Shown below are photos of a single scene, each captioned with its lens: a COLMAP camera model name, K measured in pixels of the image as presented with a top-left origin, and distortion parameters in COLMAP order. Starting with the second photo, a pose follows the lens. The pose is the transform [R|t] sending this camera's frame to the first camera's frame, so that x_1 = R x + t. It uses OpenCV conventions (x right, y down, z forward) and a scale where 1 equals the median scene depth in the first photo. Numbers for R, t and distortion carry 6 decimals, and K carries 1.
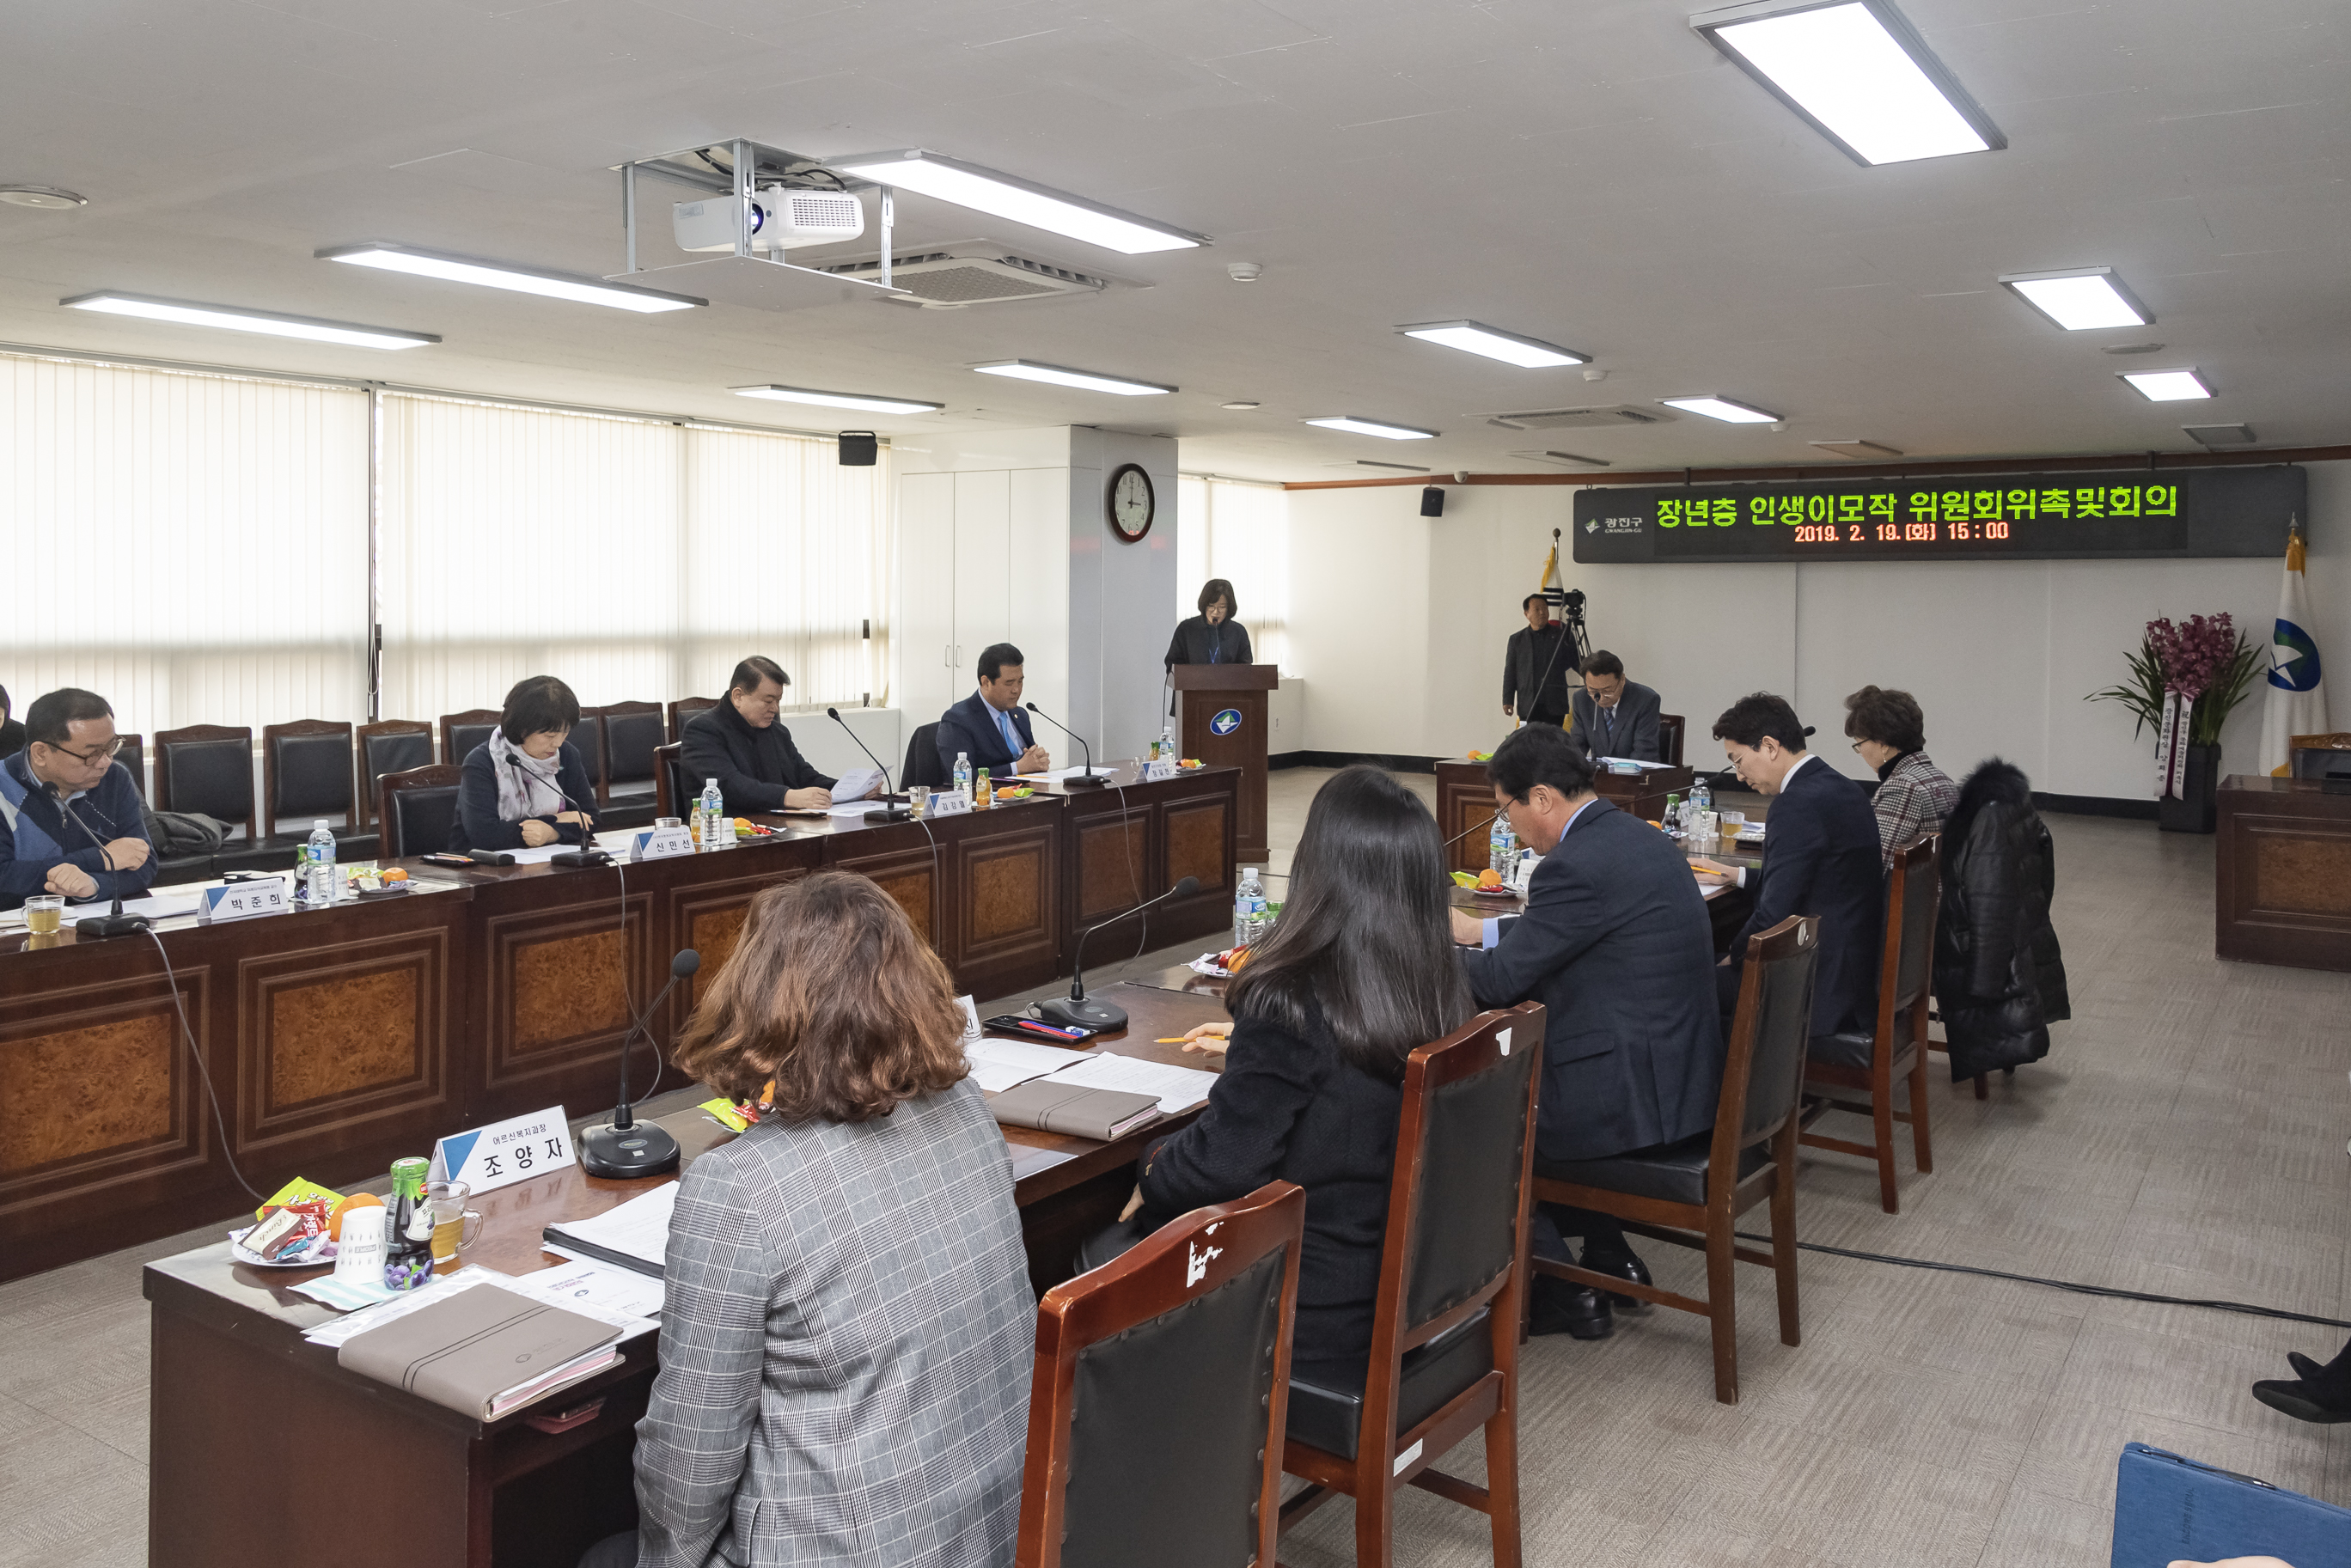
lens RADIAL K [[1833.2, 0, 1118.5], [0, 1833.2, 626.4], [0, 0, 1]] dist [0.006499, -0.005337]
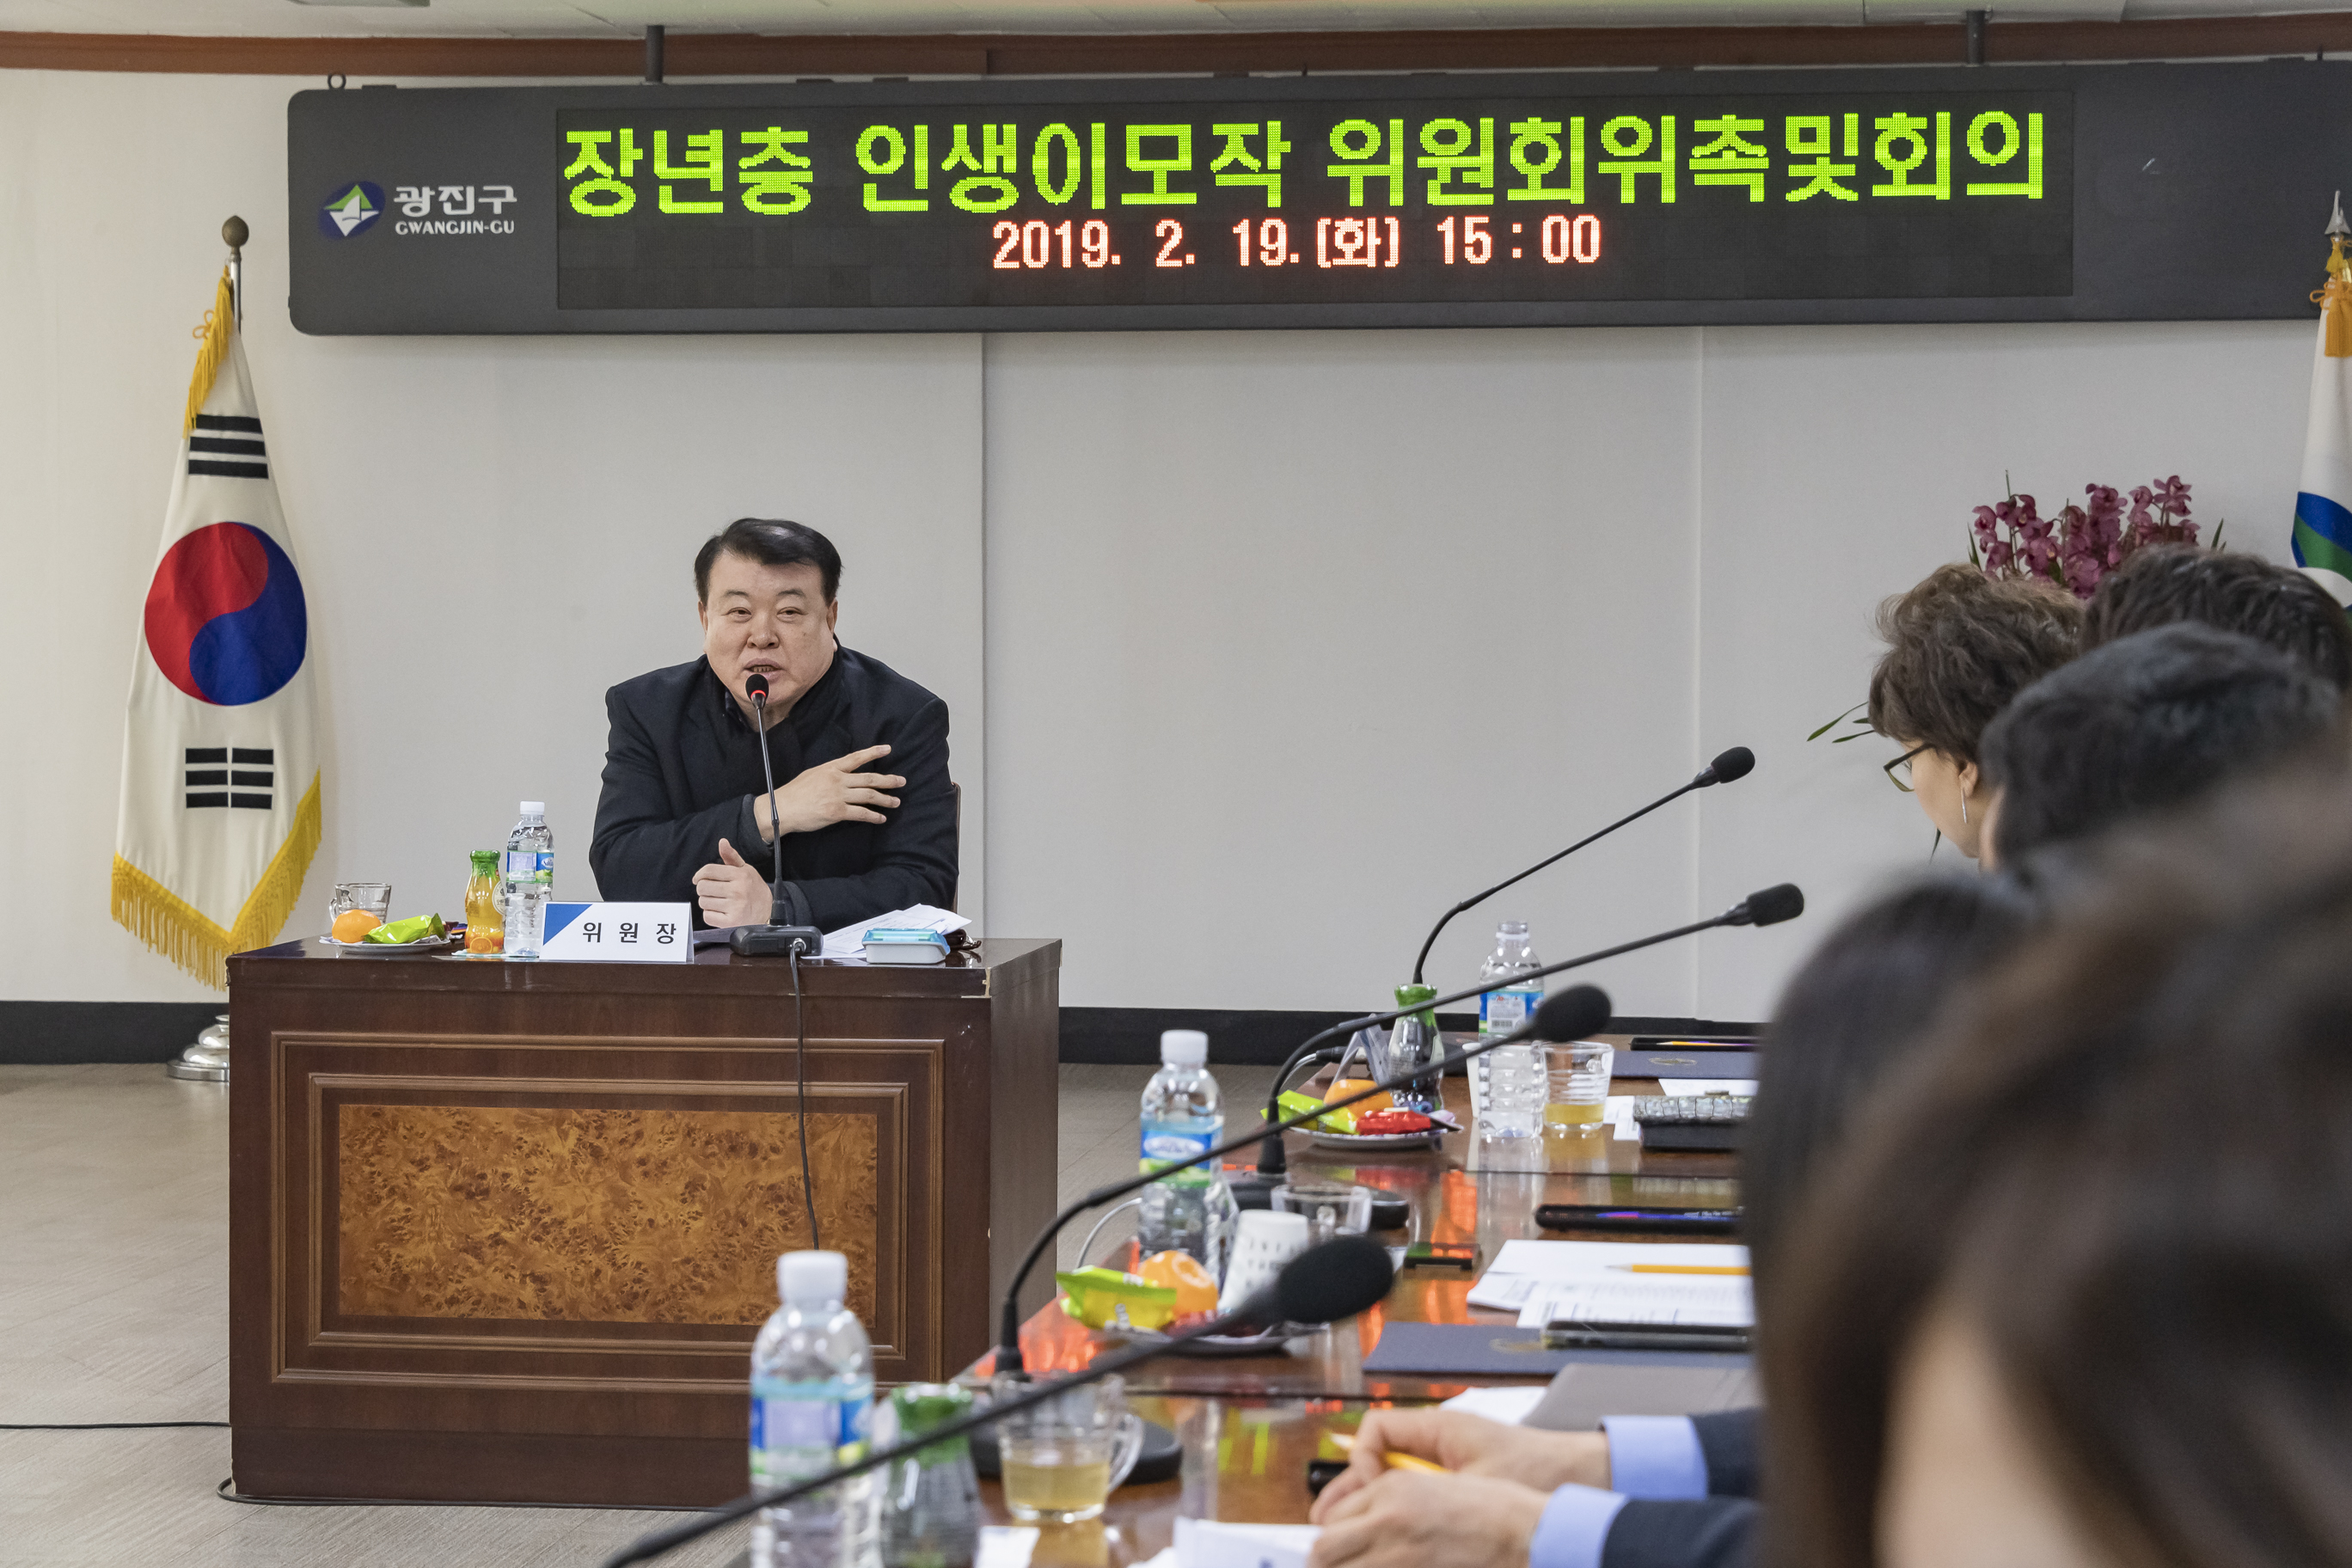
lens RADIAL K [[5696.7, 0, 1165.2], [0, 5696.7, 834.3], [0, 0, 1]] dist [0.023955, 0.329059]
pose [[0.887765, -0.027545, 0.459472, -0.065048], [0.011993, 0.999253, 0.036733, 0.016961], [-0.460141, -0.027099, 0.887432, 0.112506]]
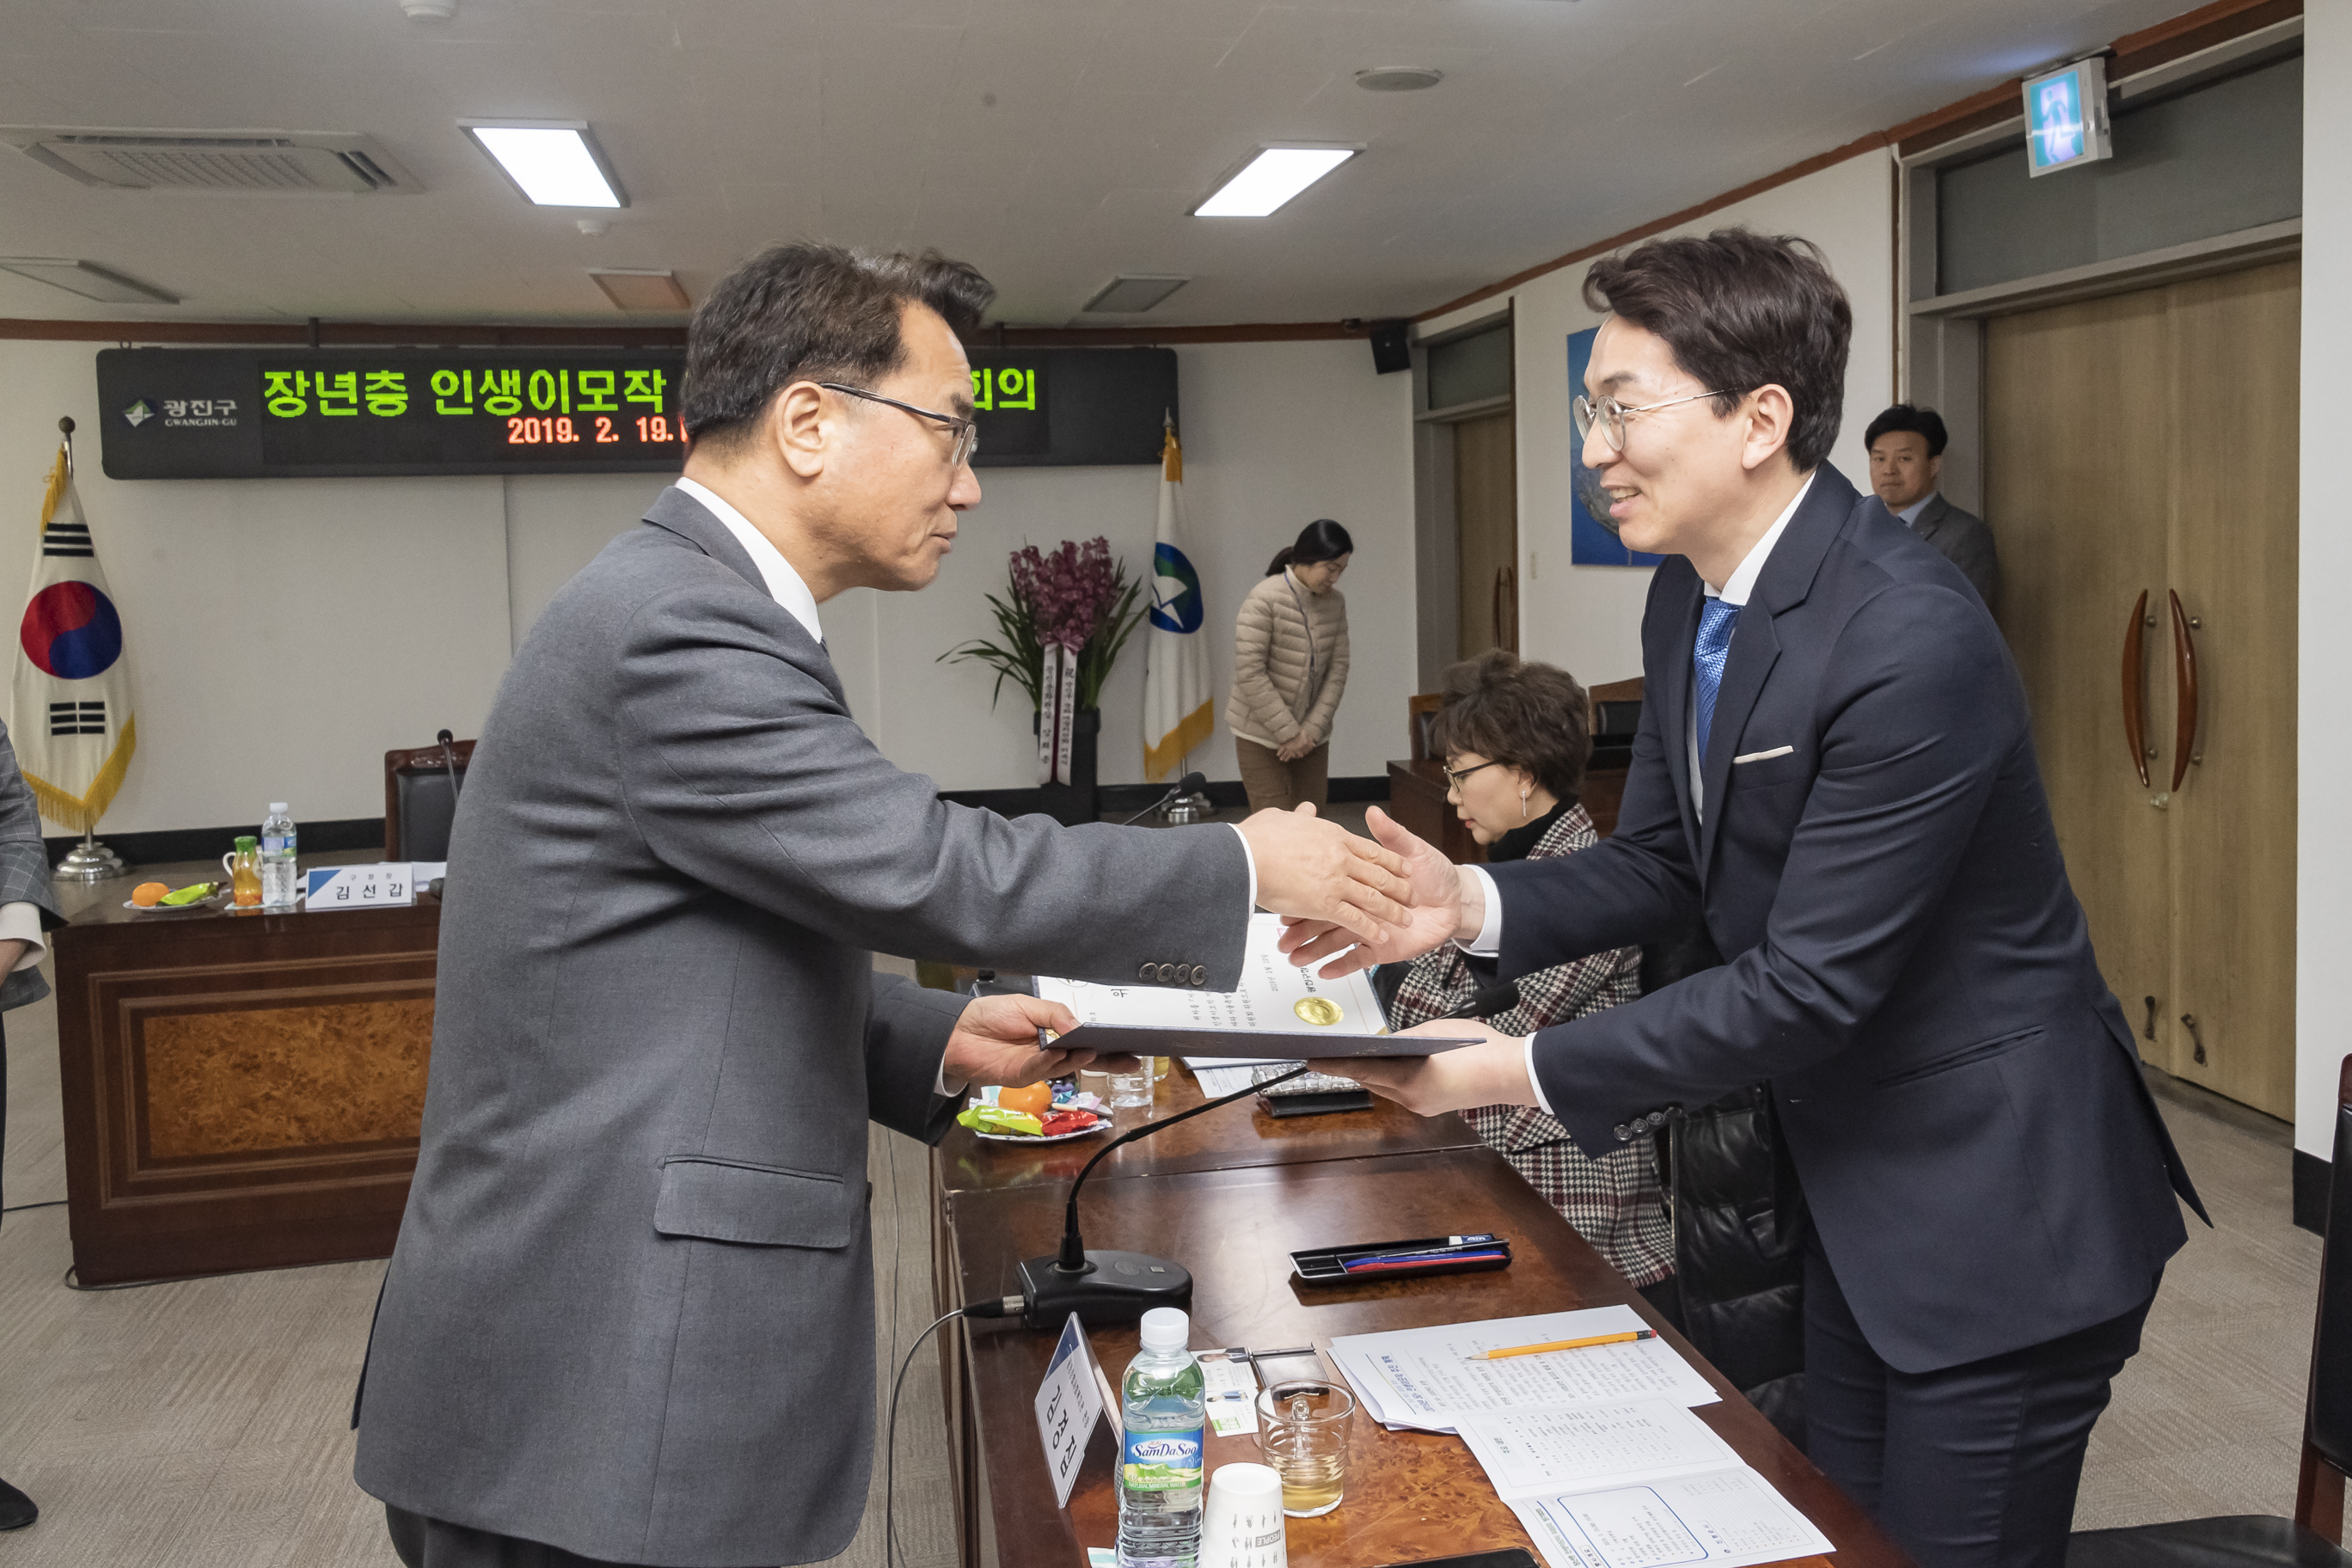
lens RADIAL K [[2078.4, 0, 1383.8], [0, 2078.4, 661.7], [0, 0, 1]] dist [0.015342, -0.026499]
pose [[0.645498, -0.066964, 0.760821, 0.012075], [0.037183, 0.997723, 0.056268, 0.000135], [-0.762856, -0.008031, 0.646518, 0.321482]]
